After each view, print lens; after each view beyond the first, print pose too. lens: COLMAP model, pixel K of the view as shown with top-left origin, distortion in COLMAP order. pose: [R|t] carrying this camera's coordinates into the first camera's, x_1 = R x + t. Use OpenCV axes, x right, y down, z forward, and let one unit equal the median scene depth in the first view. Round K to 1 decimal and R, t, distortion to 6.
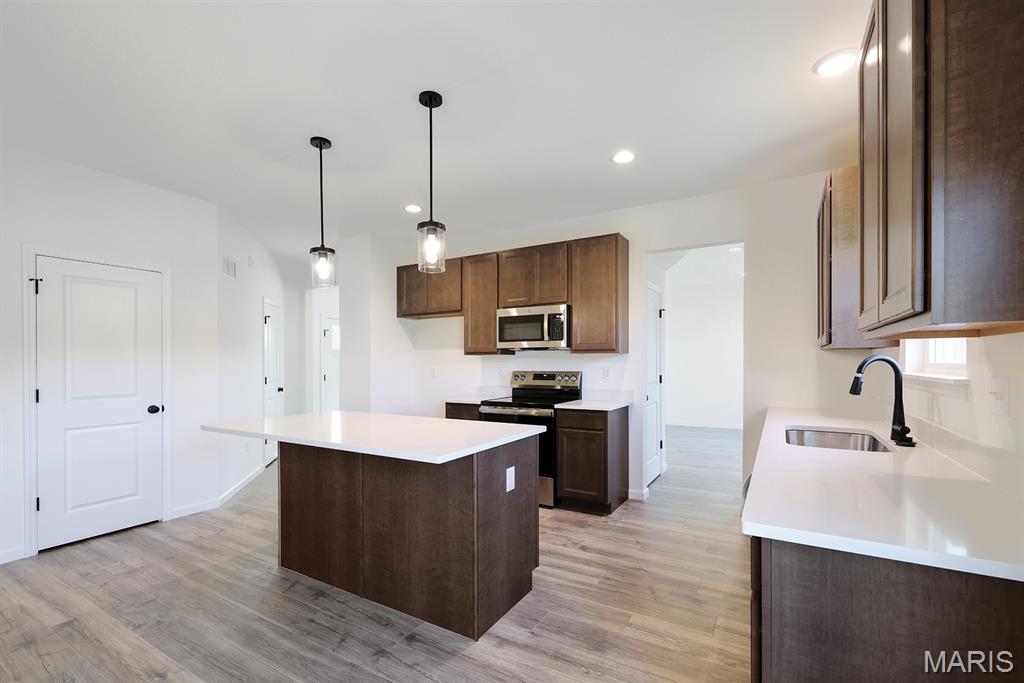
lens RADIAL K [[442.7, 0, 502.7], [0, 442.7, 360.7], [0, 0, 1]] dist [0.006560, -0.000808]
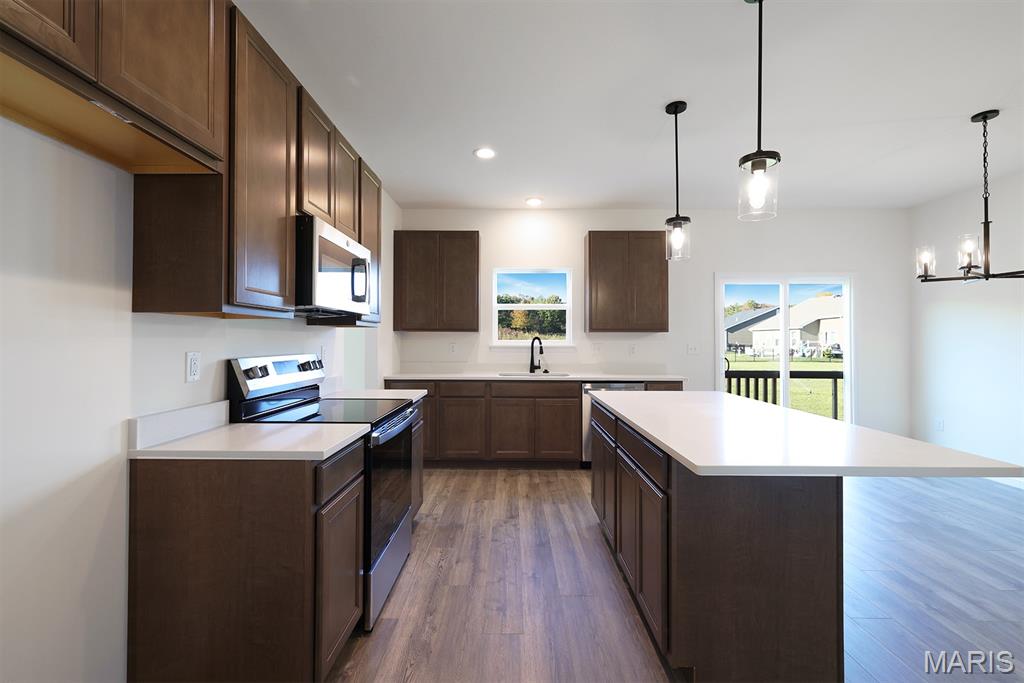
lens RADIAL K [[442.7, 0, 513.3], [0, 442.7, 335.4], [0, 0, 1]] dist [0.006560, -0.000808]
pose [[-0.528533, 0.017361, 0.848735, -0.641319], [0.002979, 0.999823, -0.018596, 0.013595], [-0.848908, -0.007300, -0.528491, 1.401186]]
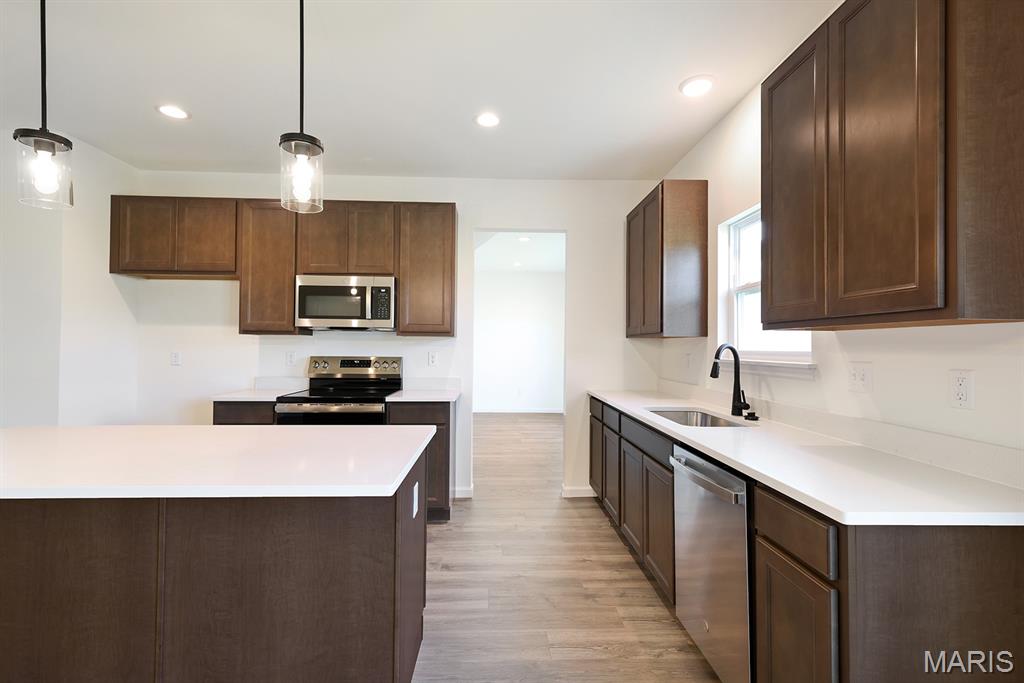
lens RADIAL K [[477.1, 0, 498.8], [0, 477.1, 338.3], [0, 0, 1]] dist [0.009829, 0.000704]
pose [[0.842127, 0.022527, 0.538809, -0.210666], [-0.014957, 0.999718, -0.018419, 0.003340], [-0.539072, 0.007452, 0.842226, 0.161284]]
